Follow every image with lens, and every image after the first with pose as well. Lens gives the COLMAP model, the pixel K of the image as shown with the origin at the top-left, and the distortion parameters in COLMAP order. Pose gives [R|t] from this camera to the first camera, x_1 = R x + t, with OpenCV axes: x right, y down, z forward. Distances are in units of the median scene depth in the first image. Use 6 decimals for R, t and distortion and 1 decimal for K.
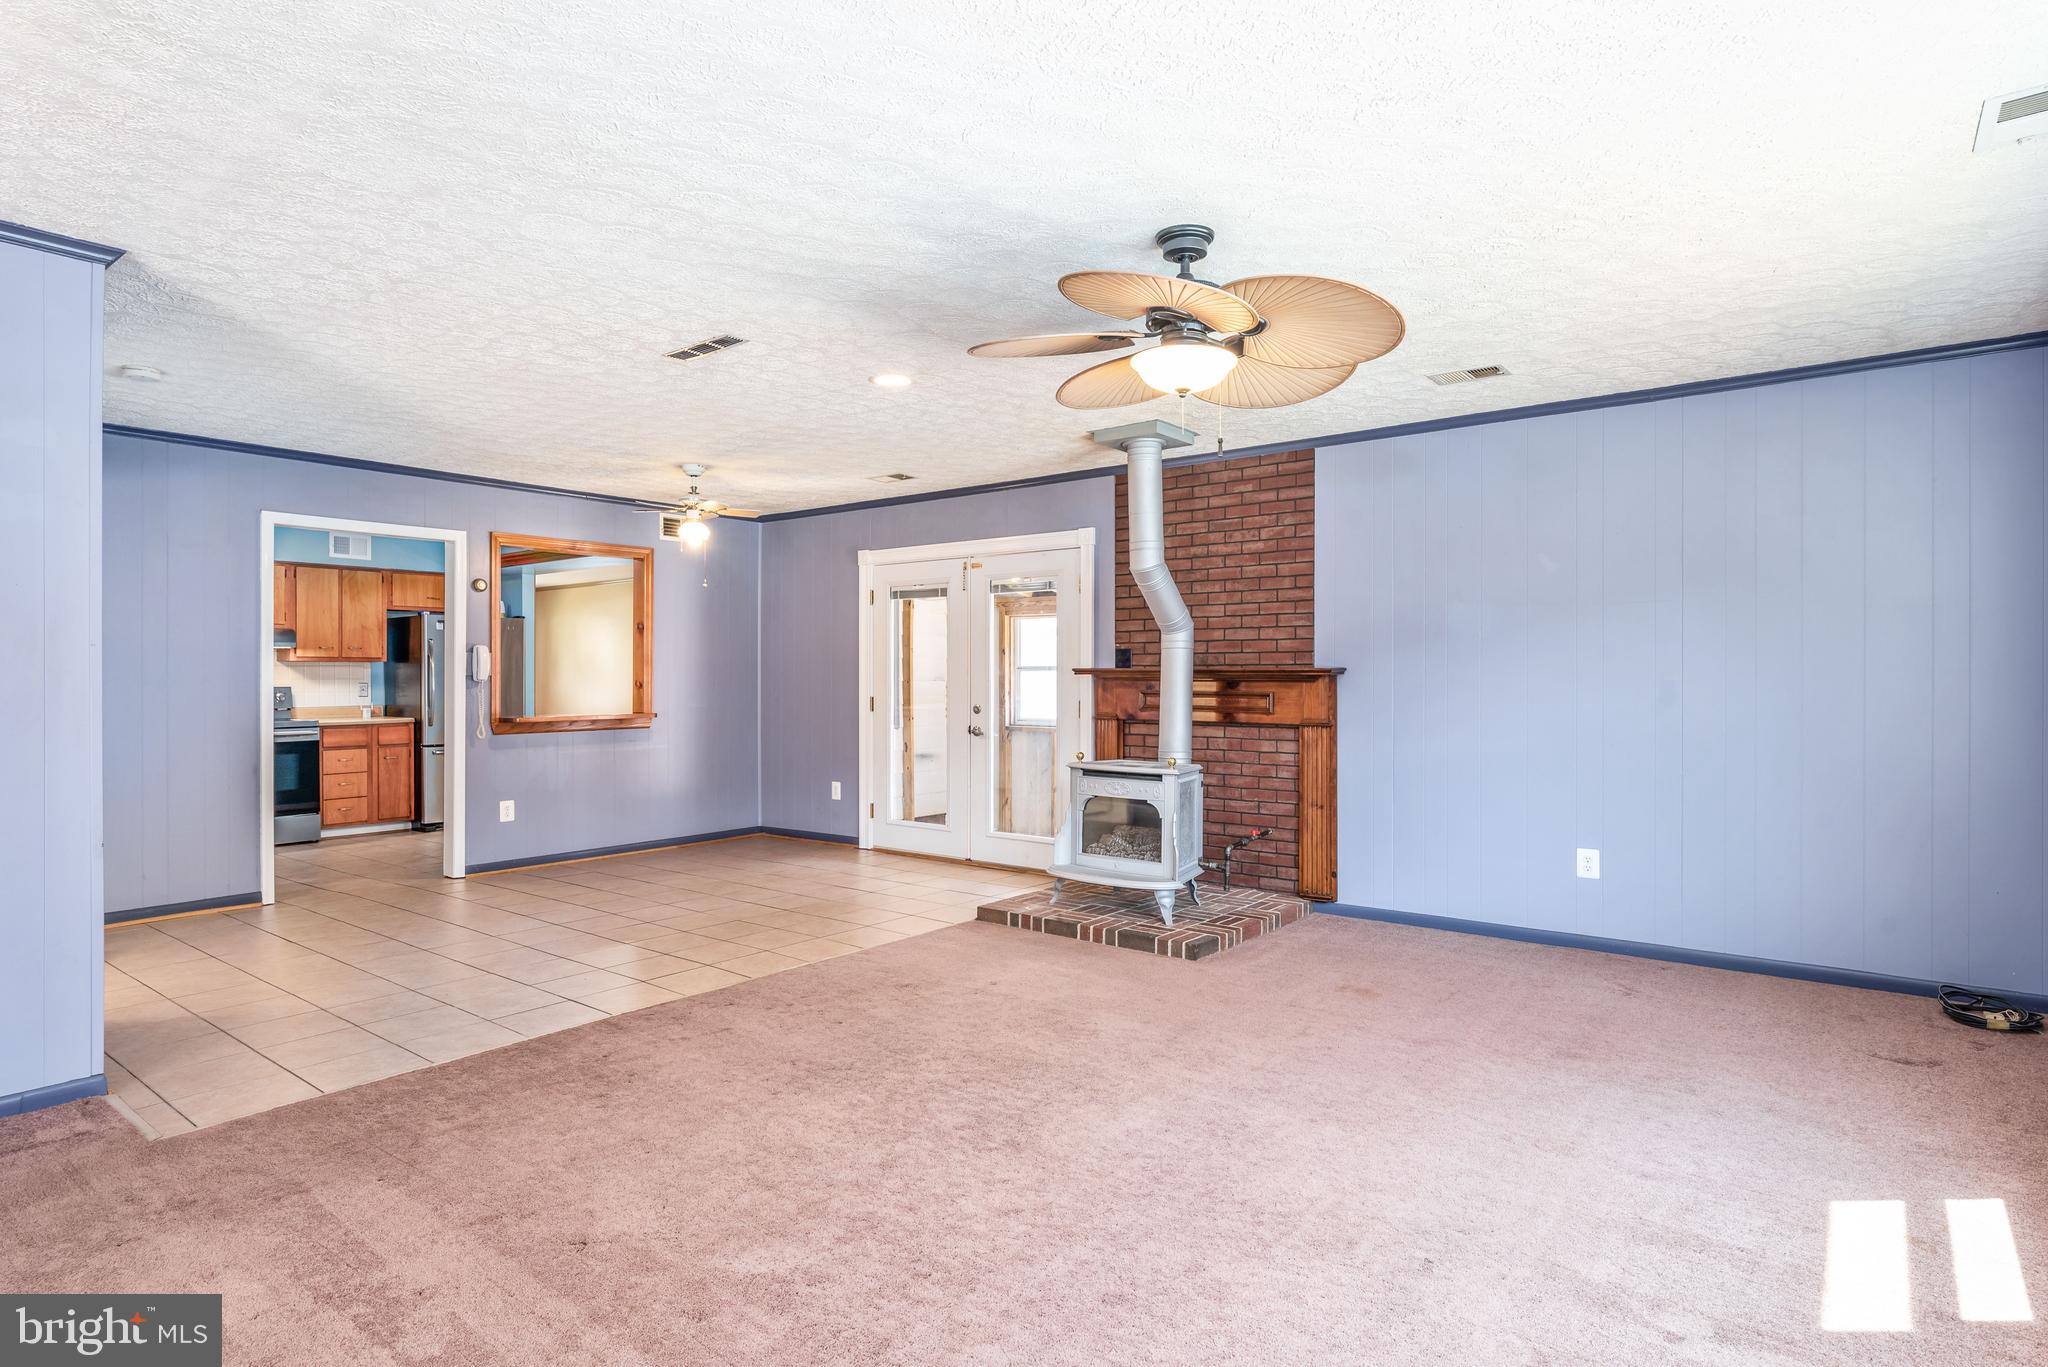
lens RADIAL K [[1086.3, 0, 1022.6], [0, 1086.3, 687.7], [0, 0, 1]] dist [0.000756, -0.000501]
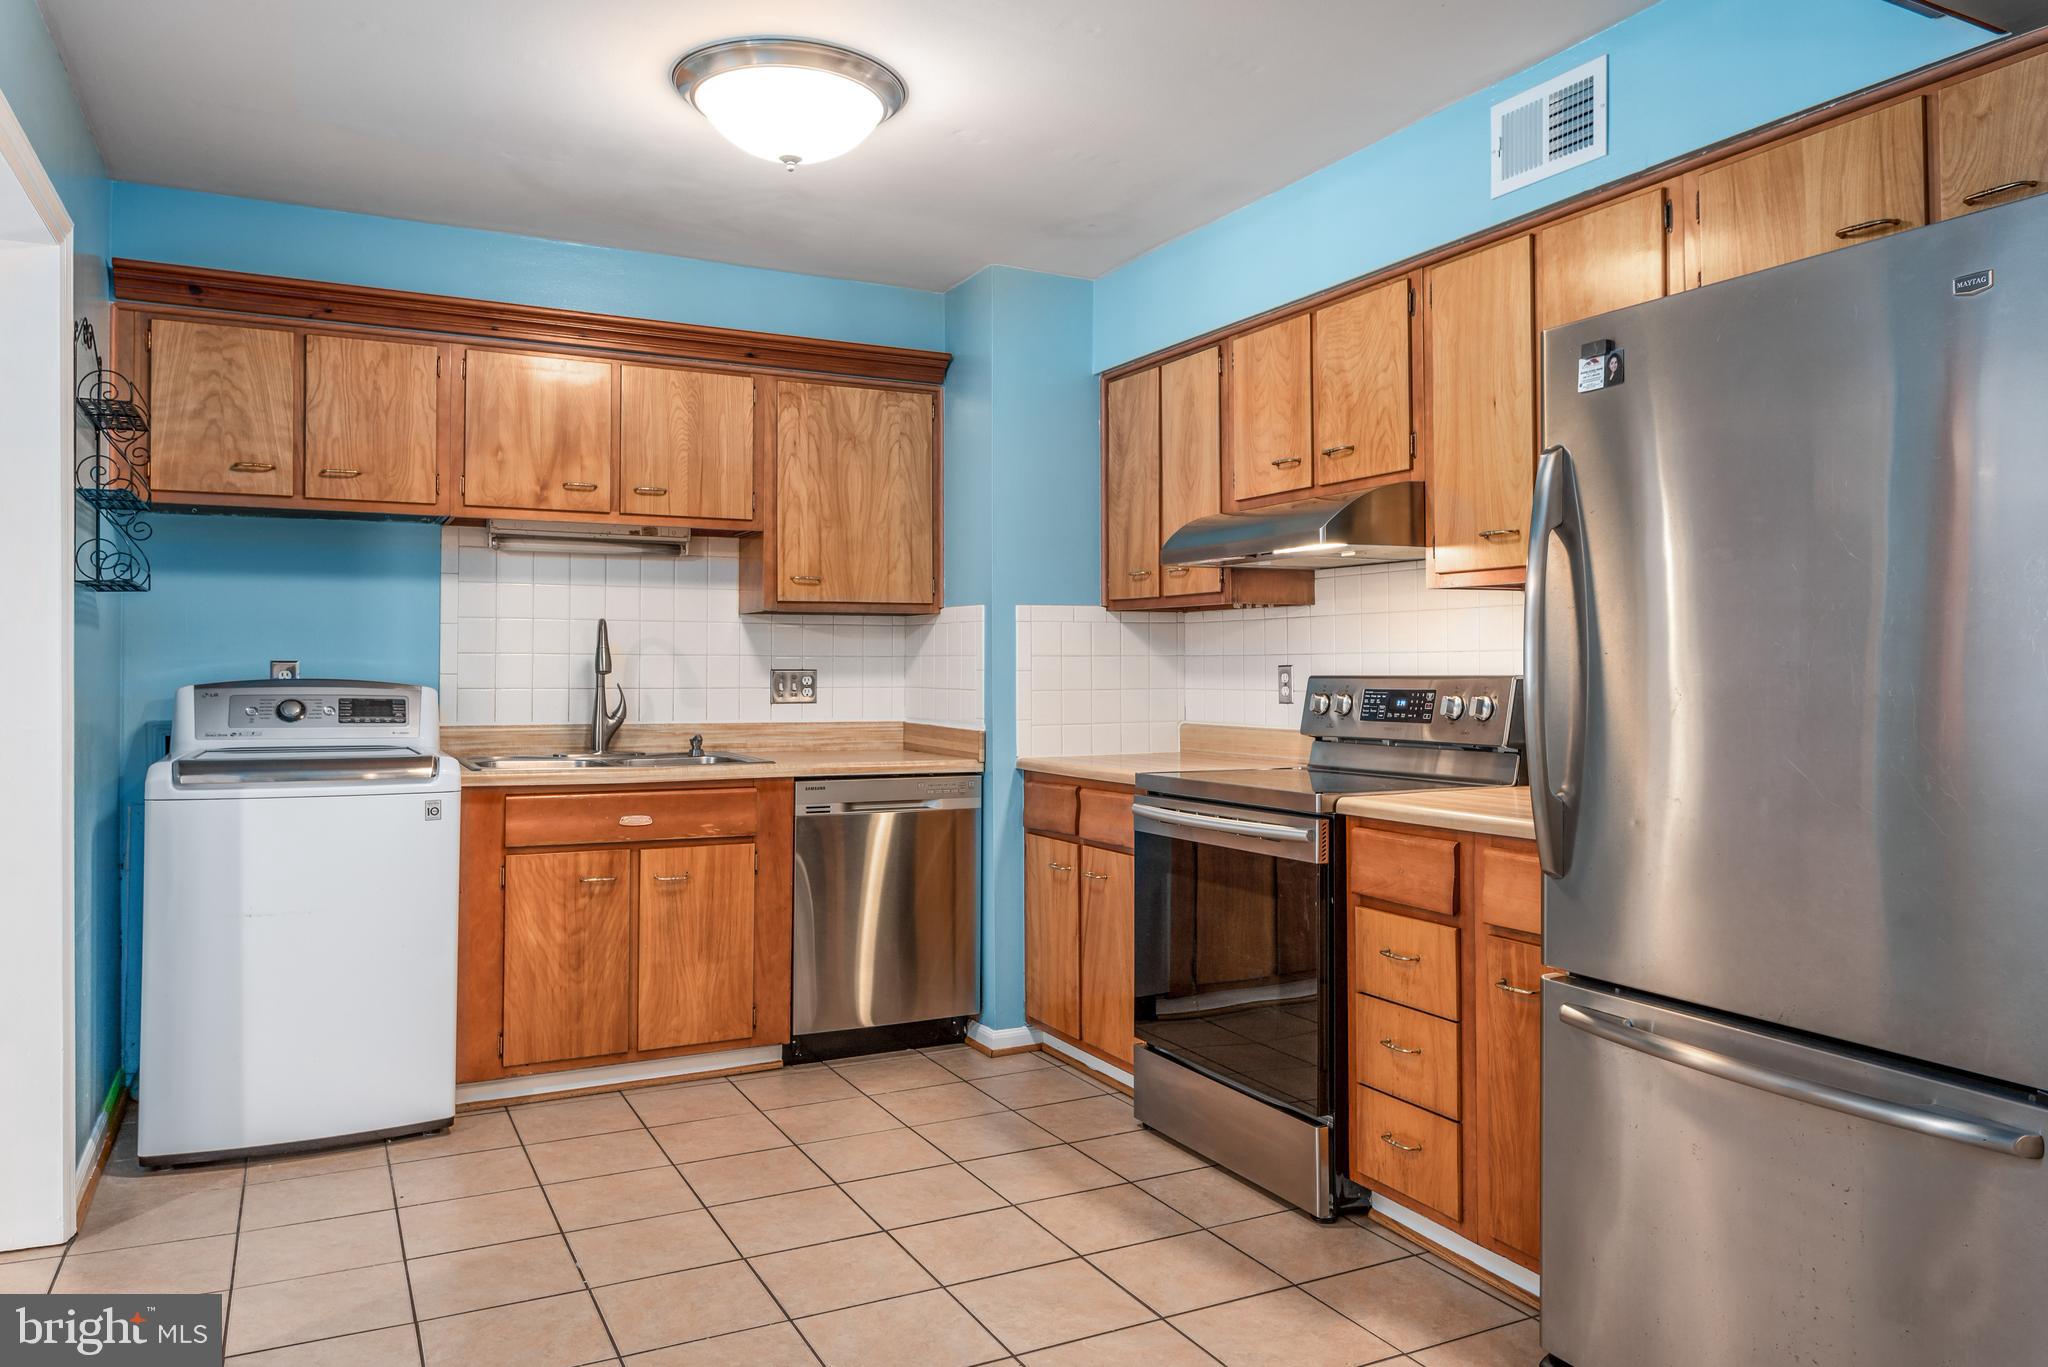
lens RADIAL K [[1398.2, 0, 1029.5], [0, 1398.2, 669.4], [0, 0, 1]] dist [0.000509, 0.001119]
pose [[-0.408458, 0.004876, -0.912764, -0.270600], [-0.005692, 0.999953, 0.007889, -0.005087], [0.912759, 0.008417, -0.408411, 1.036562]]
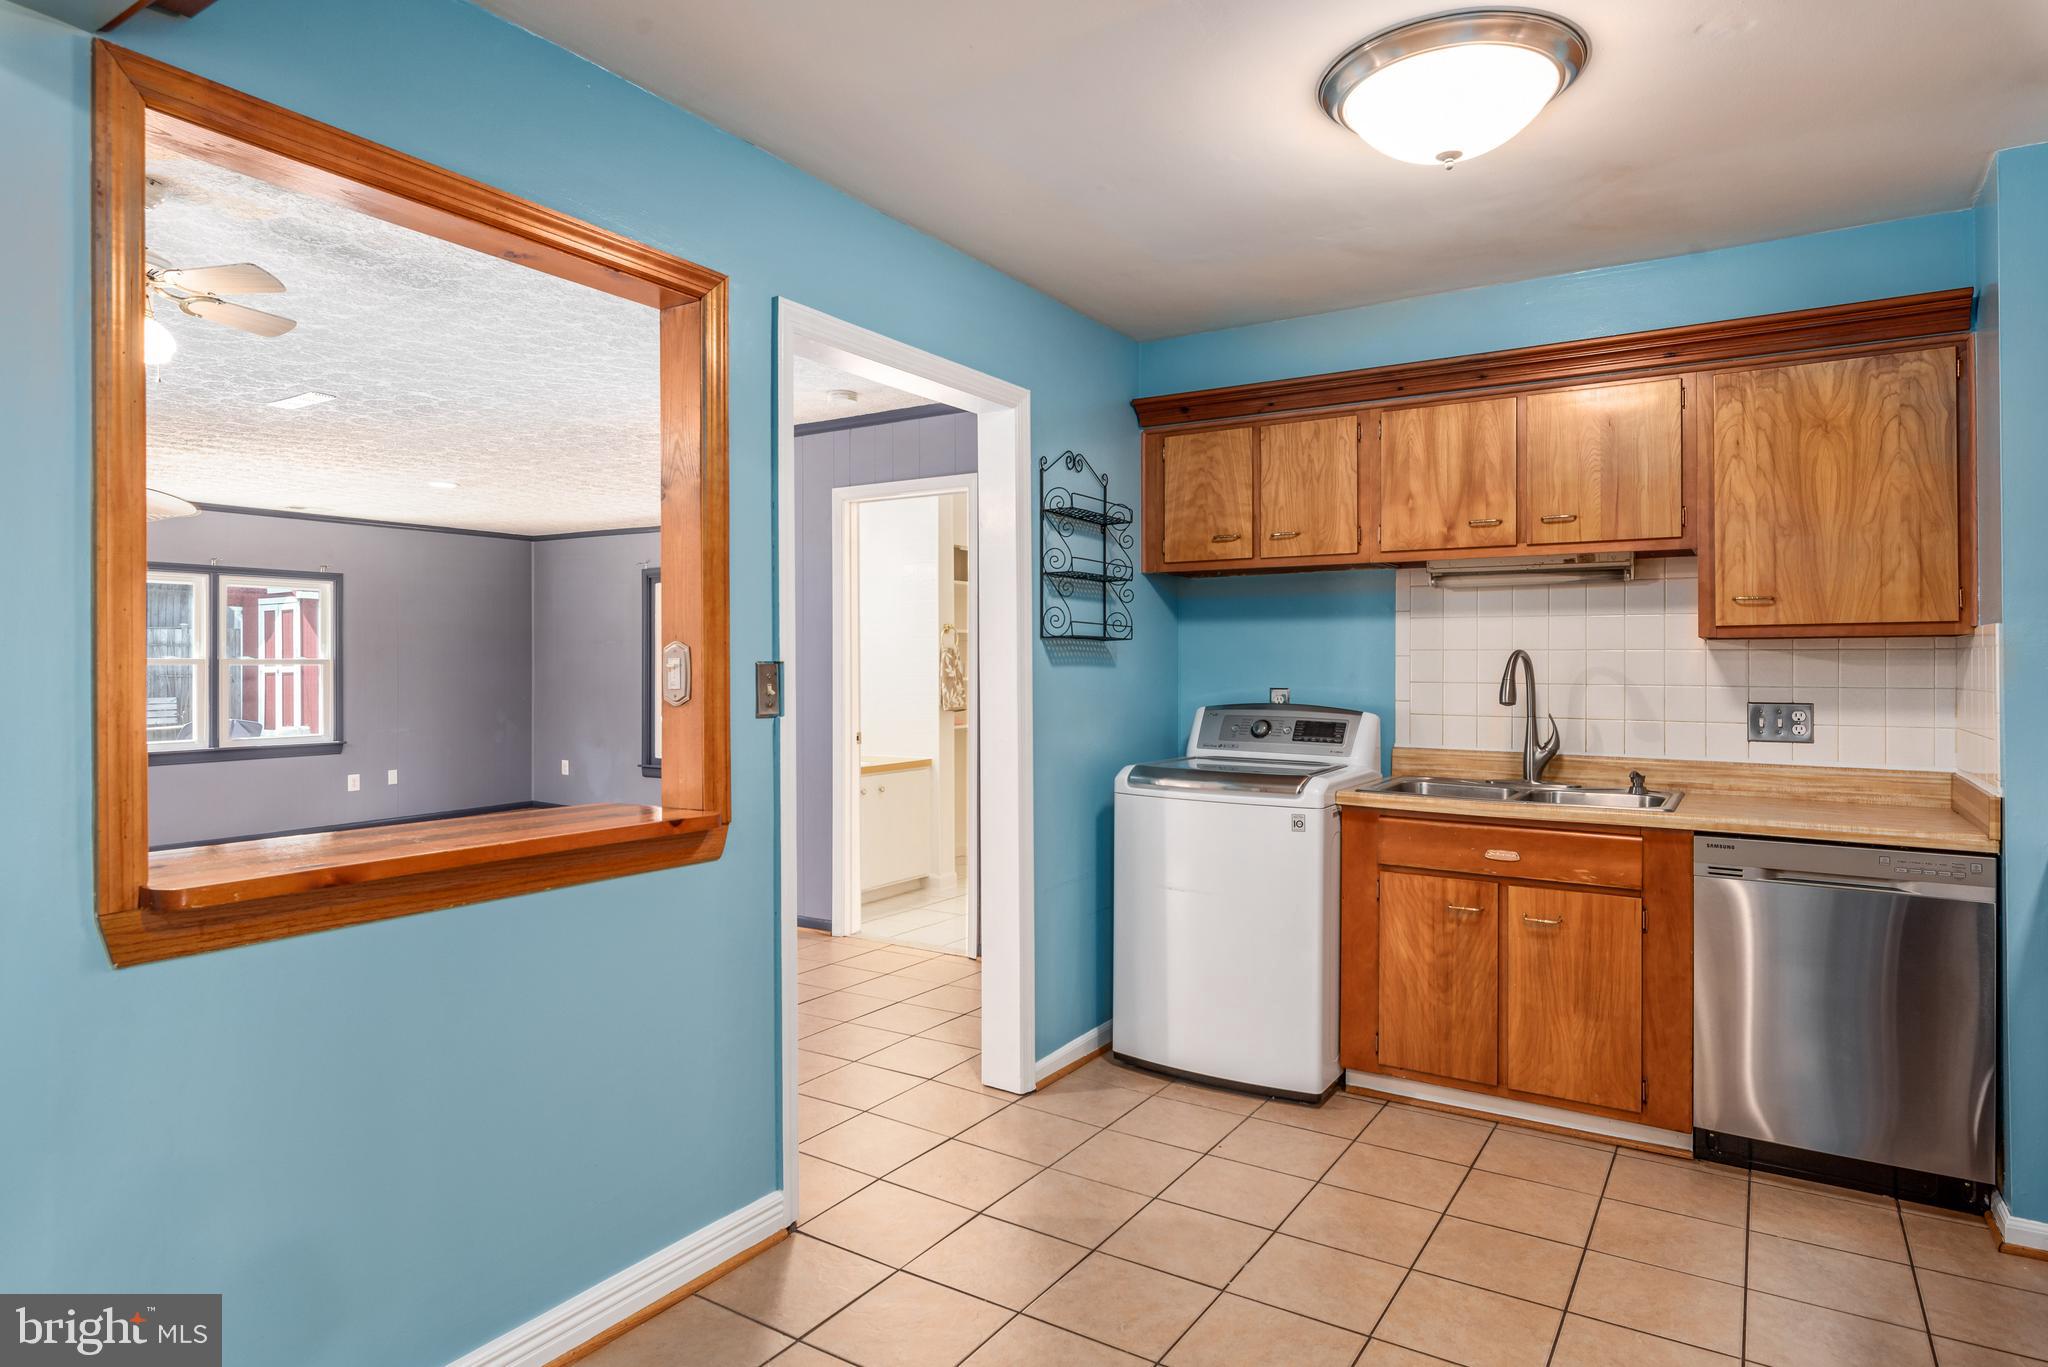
lens RADIAL K [[1168.1, 0, 1024.2], [0, 1168.1, 669.1], [0, 0, 1]] dist [-0.000419, -0.000418]
pose [[-0.994334, 0.000781, -0.106295, -0.447528], [-0.000075, 0.999968, 0.008049, -0.015220], [0.106298, 0.008011, -0.994302, 1.095001]]
